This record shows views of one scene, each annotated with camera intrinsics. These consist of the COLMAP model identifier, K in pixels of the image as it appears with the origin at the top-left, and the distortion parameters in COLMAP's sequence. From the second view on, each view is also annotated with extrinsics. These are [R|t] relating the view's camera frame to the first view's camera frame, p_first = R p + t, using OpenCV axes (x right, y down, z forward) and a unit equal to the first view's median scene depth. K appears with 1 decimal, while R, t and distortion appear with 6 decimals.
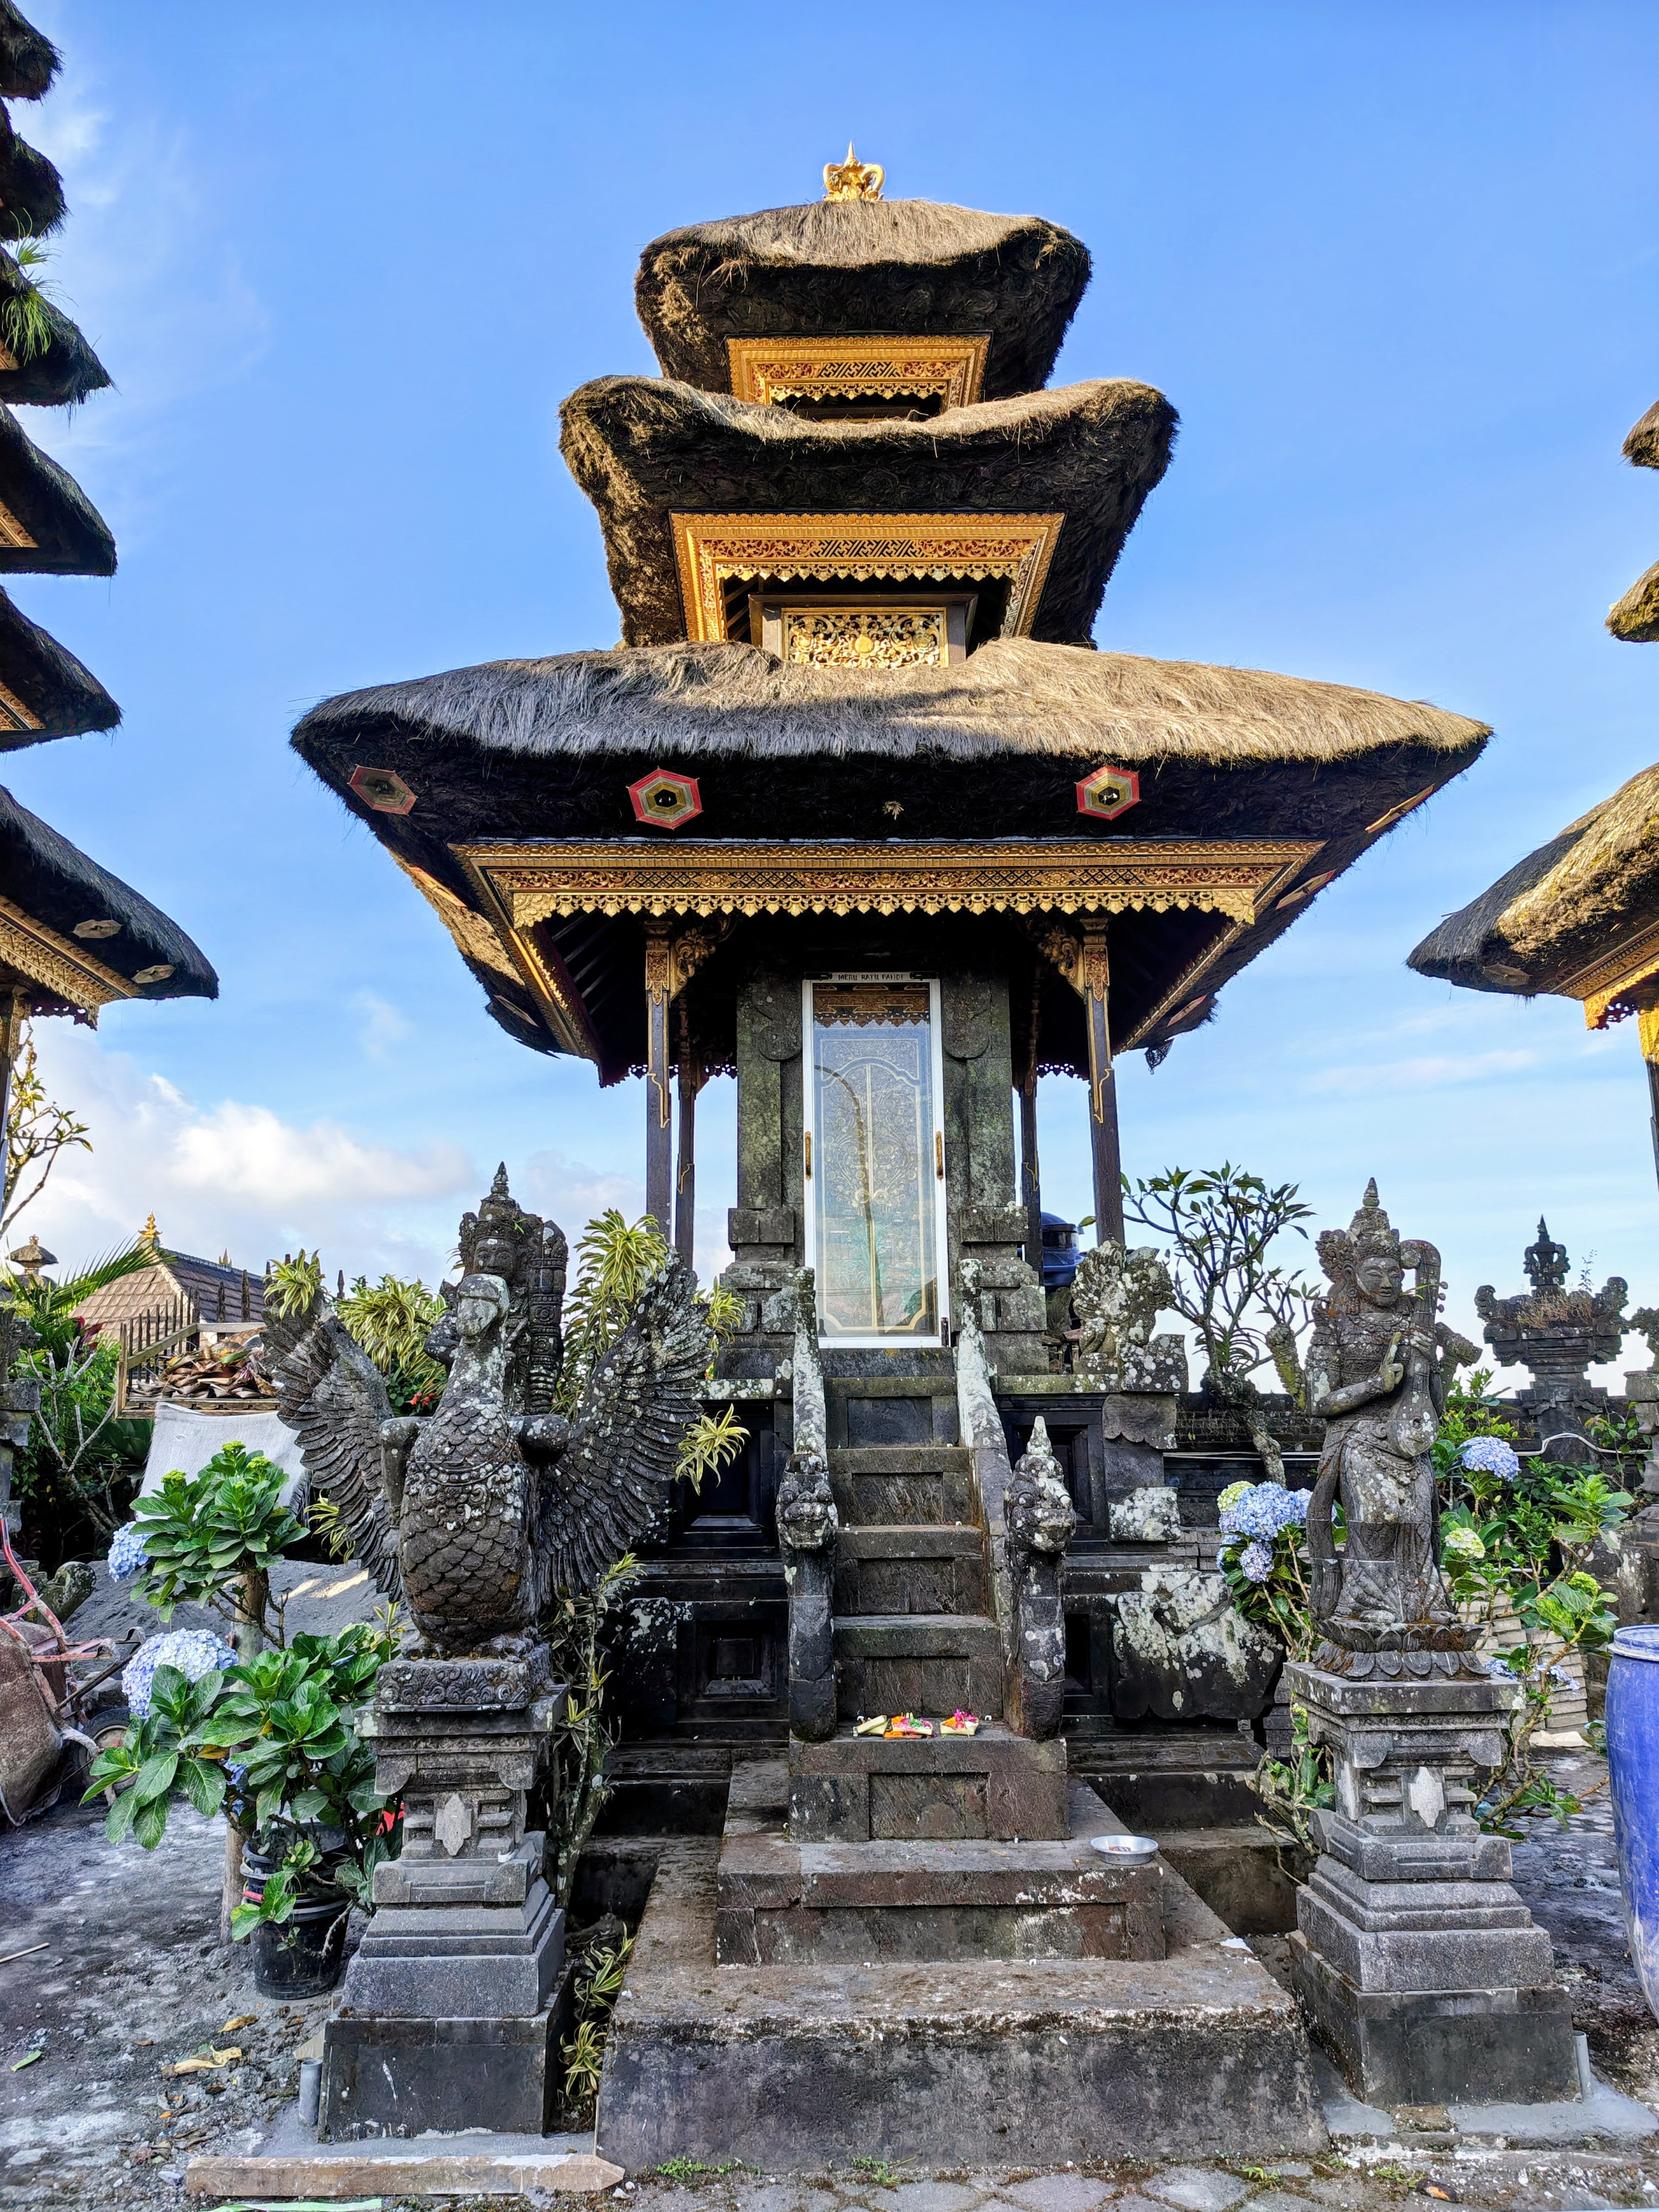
lens RADIAL K [[1558.0, 0, 826.7], [0, 1558.0, 1103.4], [0, 0, 1]] dist [-0.010883, -0.003814]
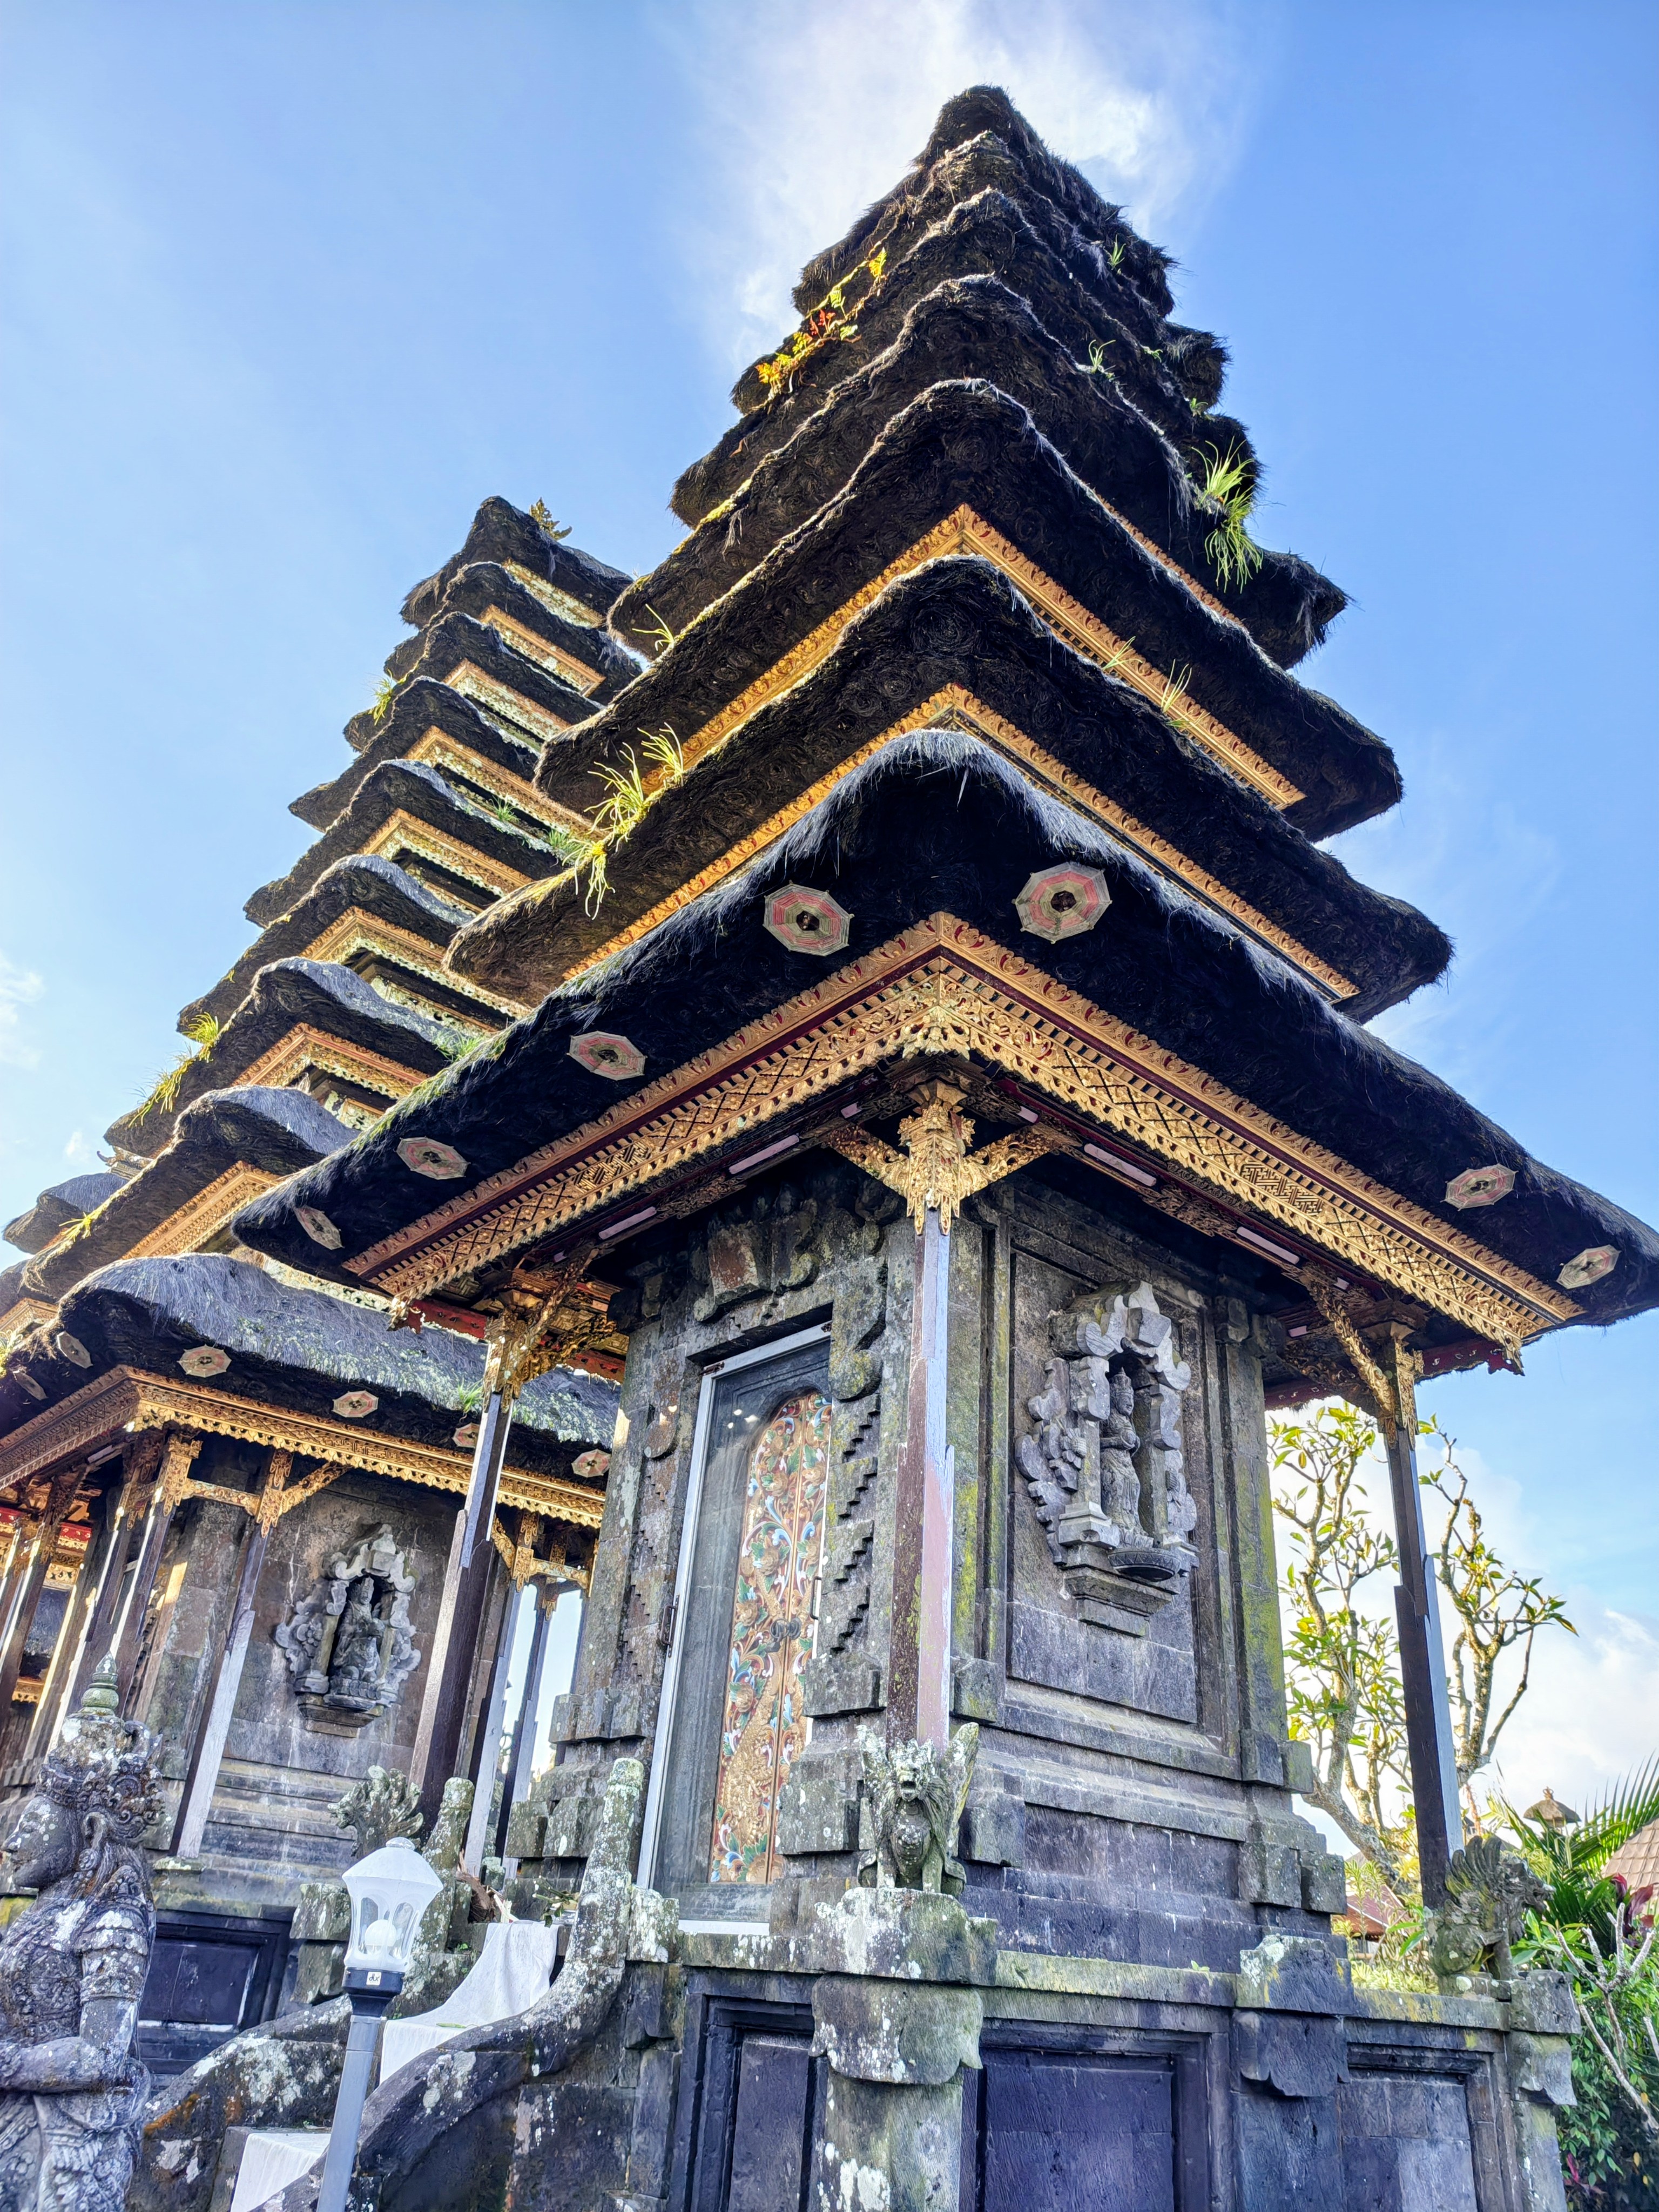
lens RADIAL K [[1558.0, 0, 825.5], [0, 1558.0, 1108.6], [0, 0, 1]] dist [-0.010883, -0.003814]
pose [[0.640011, -0.327313, -0.695163, -0.119128], [0.081775, 0.928608, -0.361940, 0.043042], [0.764001, 0.174799, 0.621086, 0.249419]]
